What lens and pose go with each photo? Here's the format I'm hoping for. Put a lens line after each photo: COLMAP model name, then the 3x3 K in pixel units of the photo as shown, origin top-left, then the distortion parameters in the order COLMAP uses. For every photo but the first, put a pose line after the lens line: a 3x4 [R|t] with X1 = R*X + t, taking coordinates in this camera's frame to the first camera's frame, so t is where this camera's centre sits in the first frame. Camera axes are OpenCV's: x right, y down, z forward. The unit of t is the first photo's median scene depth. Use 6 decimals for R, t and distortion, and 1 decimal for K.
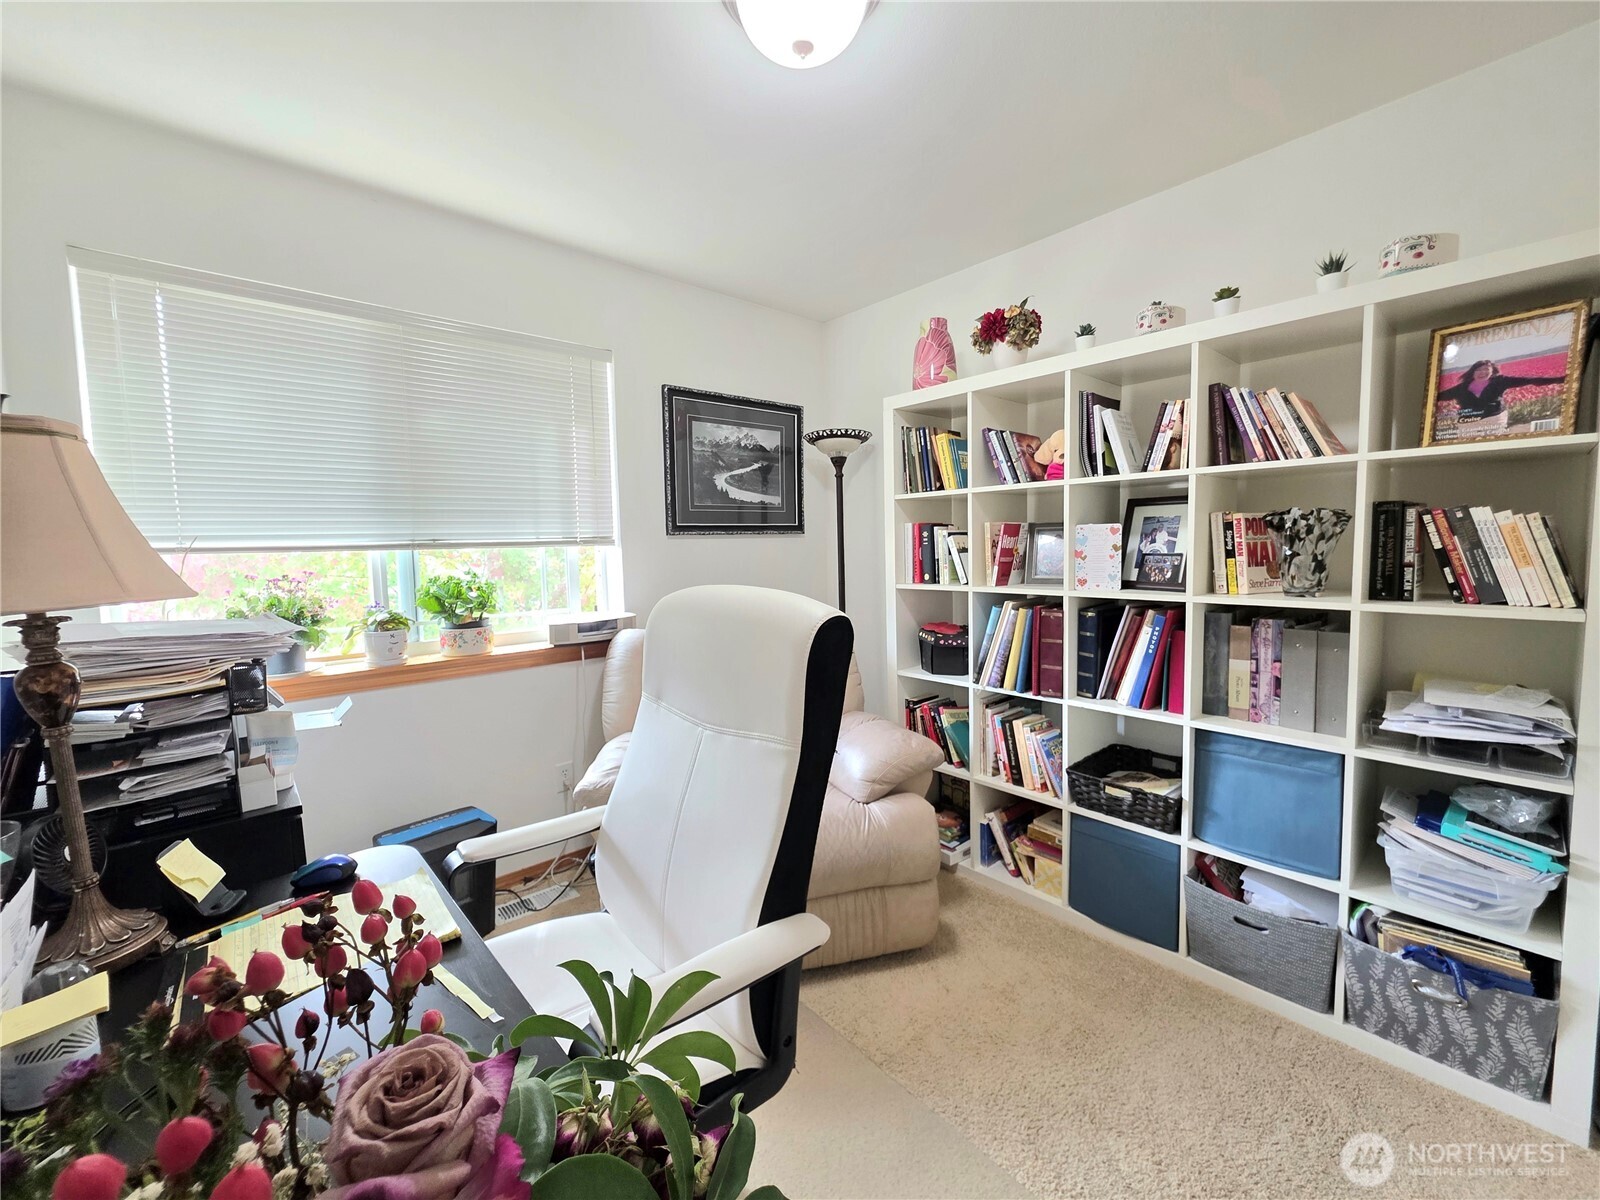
lens RADIAL K [[647.4, 0, 793.6], [0, 647.4, 593.5], [0, 0, 1]] dist [-0.000597, -0.000335]
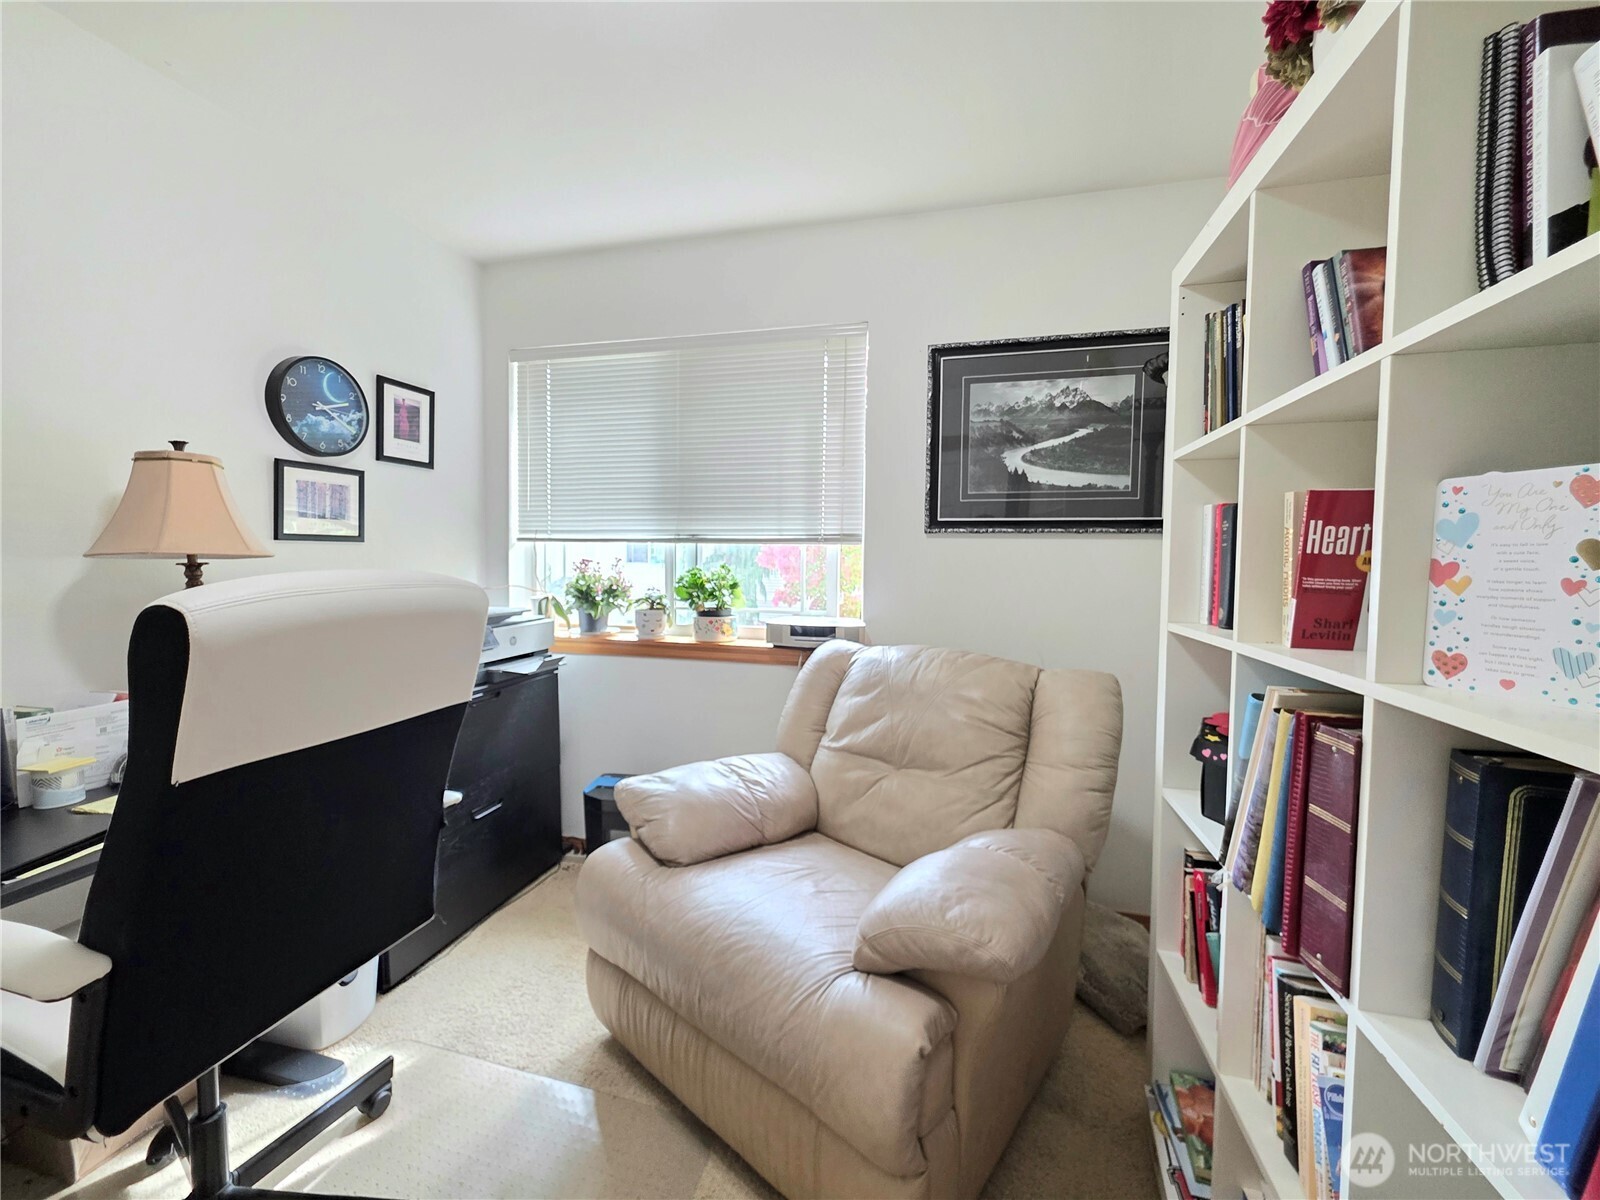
lens RADIAL K [[647.4, 0, 793.6], [0, 647.4, 593.5], [0, 0, 1]] dist [-0.000597, -0.000335]
pose [[0.552859, 0.073024, -0.830069, 0.387721], [-0.089187, 0.995616, 0.028186, -0.023276], [0.828488, 0.058448, 0.556948, 0.419976]]
